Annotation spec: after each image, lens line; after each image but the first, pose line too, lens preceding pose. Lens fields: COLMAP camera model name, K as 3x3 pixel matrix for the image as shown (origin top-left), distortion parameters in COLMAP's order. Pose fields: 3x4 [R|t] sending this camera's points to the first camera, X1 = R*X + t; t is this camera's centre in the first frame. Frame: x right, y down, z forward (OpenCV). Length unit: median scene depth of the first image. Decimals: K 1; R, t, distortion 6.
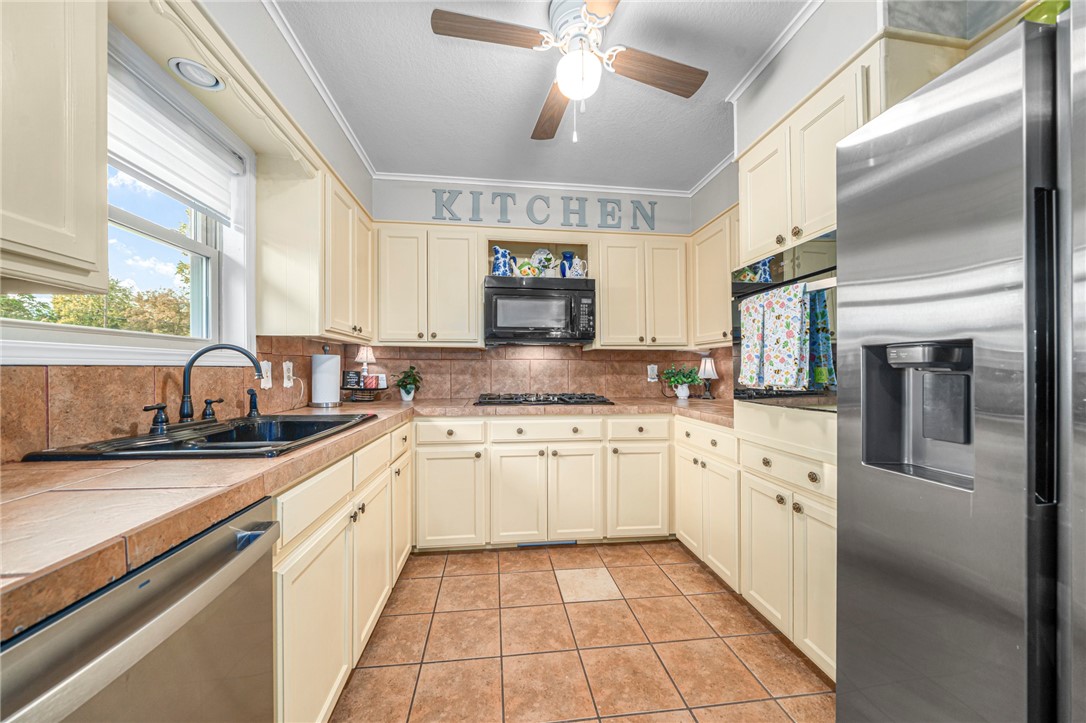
lens RADIAL K [[368.5, 0, 530.1], [0, 368.5, 370.8], [0, 0, 1]] dist [-0.005091, -0.000652]
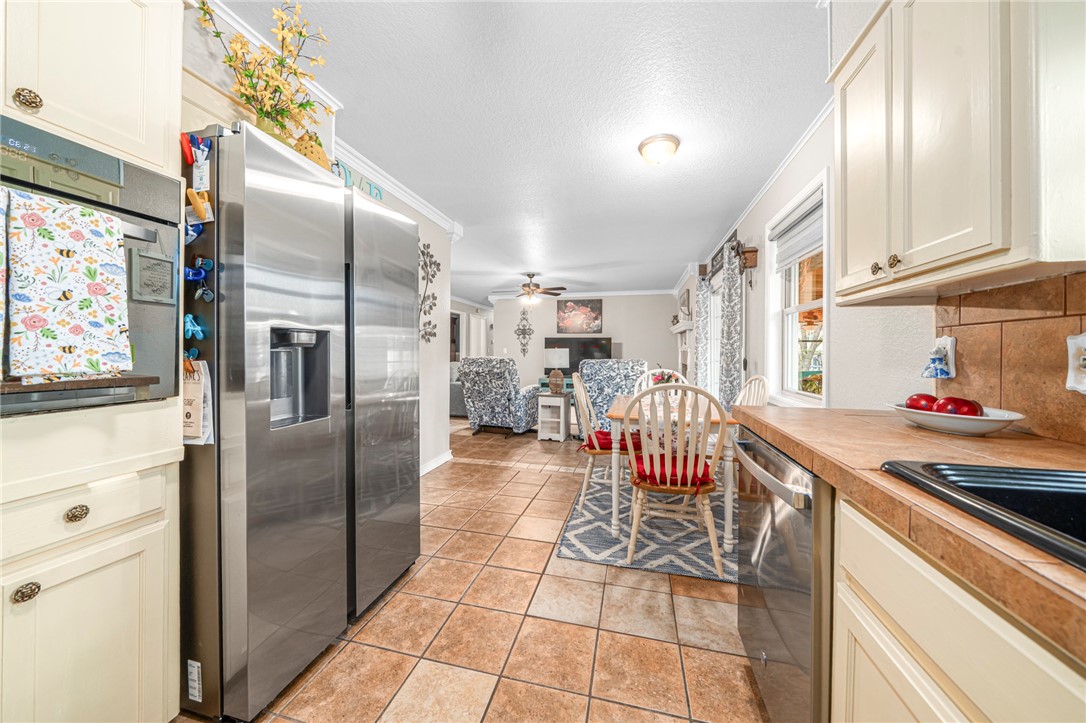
lens RADIAL K [[368.5, 0, 540.0], [0, 368.5, 353.2], [0, 0, 1]] dist [-0.005091, -0.000652]
pose [[-0.938284, -0.006525, 0.345803, -0.128307], [-0.003656, 0.999953, 0.008949, 0.000306], [-0.345846, 0.007133, -0.938264, 0.791742]]
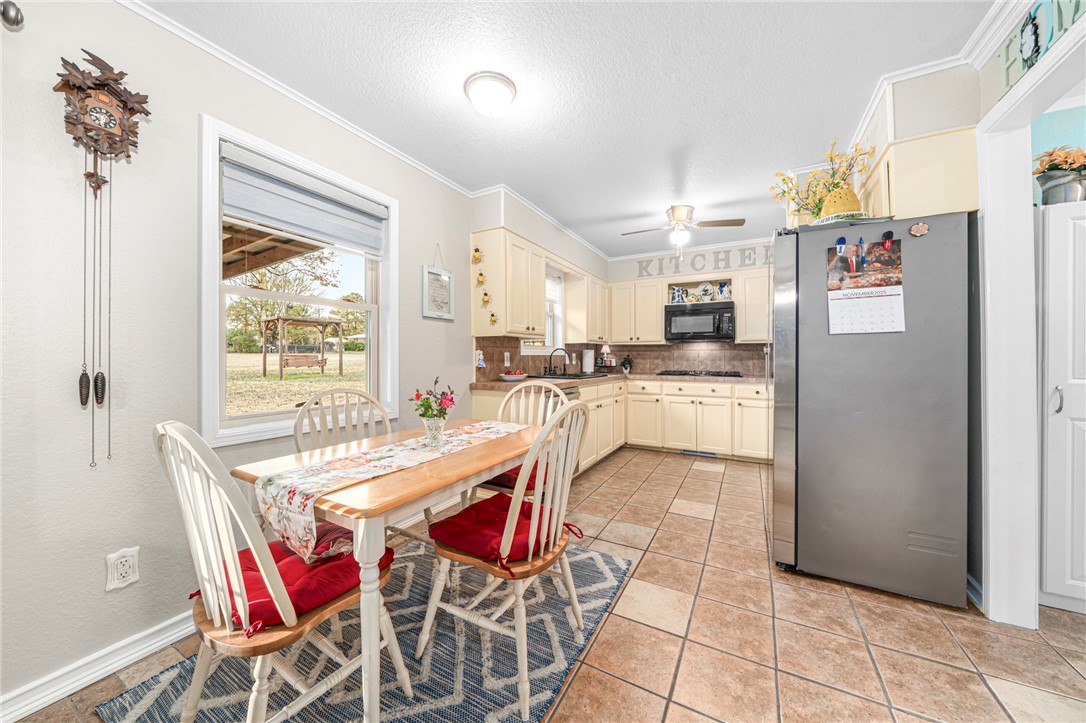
lens RADIAL K [[368.5, 0, 543.2], [0, 368.5, 353.9], [0, 0, 1]] dist [-0.005091, -0.000652]
pose [[0.816553, -0.007427, -0.577223, 0.494185], [-0.000226, 0.999913, -0.013185, 0.009196], [0.577271, 0.010897, 0.816480, -0.947535]]
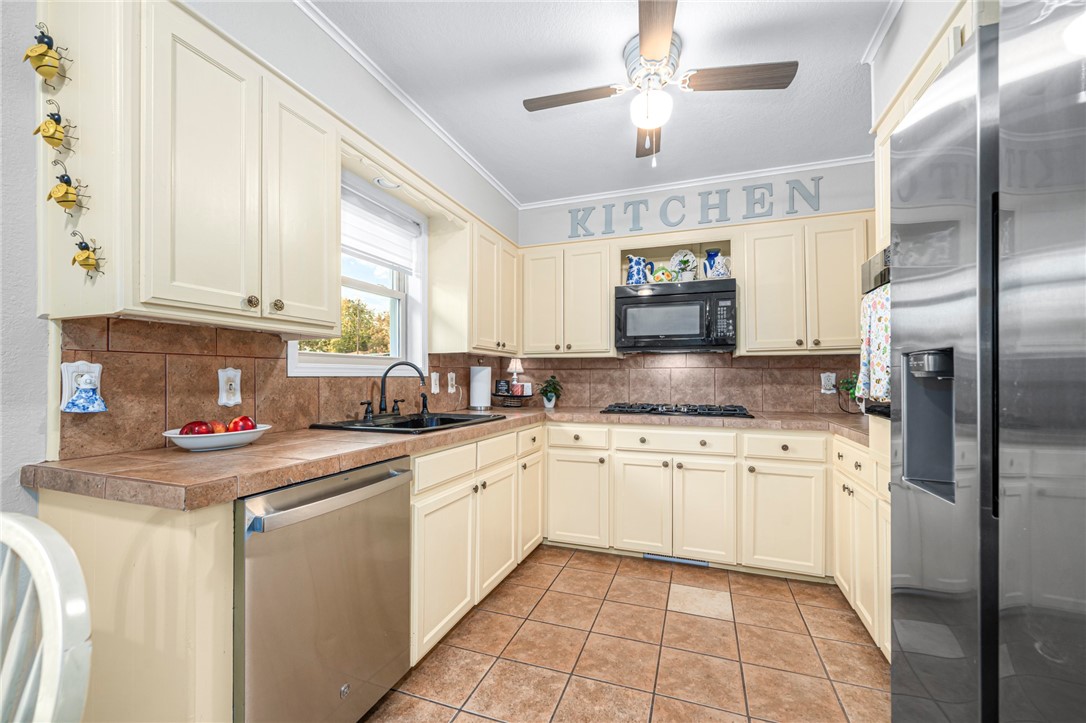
lens RADIAL K [[429.0, 0, 542.7], [0, 429.0, 375.7], [0, 0, 1]] dist [-0.001402, -0.000296]
pose [[0.898446, -0.004067, -0.439066, 0.244782], [-0.000507, 0.999947, -0.010299, 0.000256], [0.439084, 0.009476, 0.898396, -0.170974]]
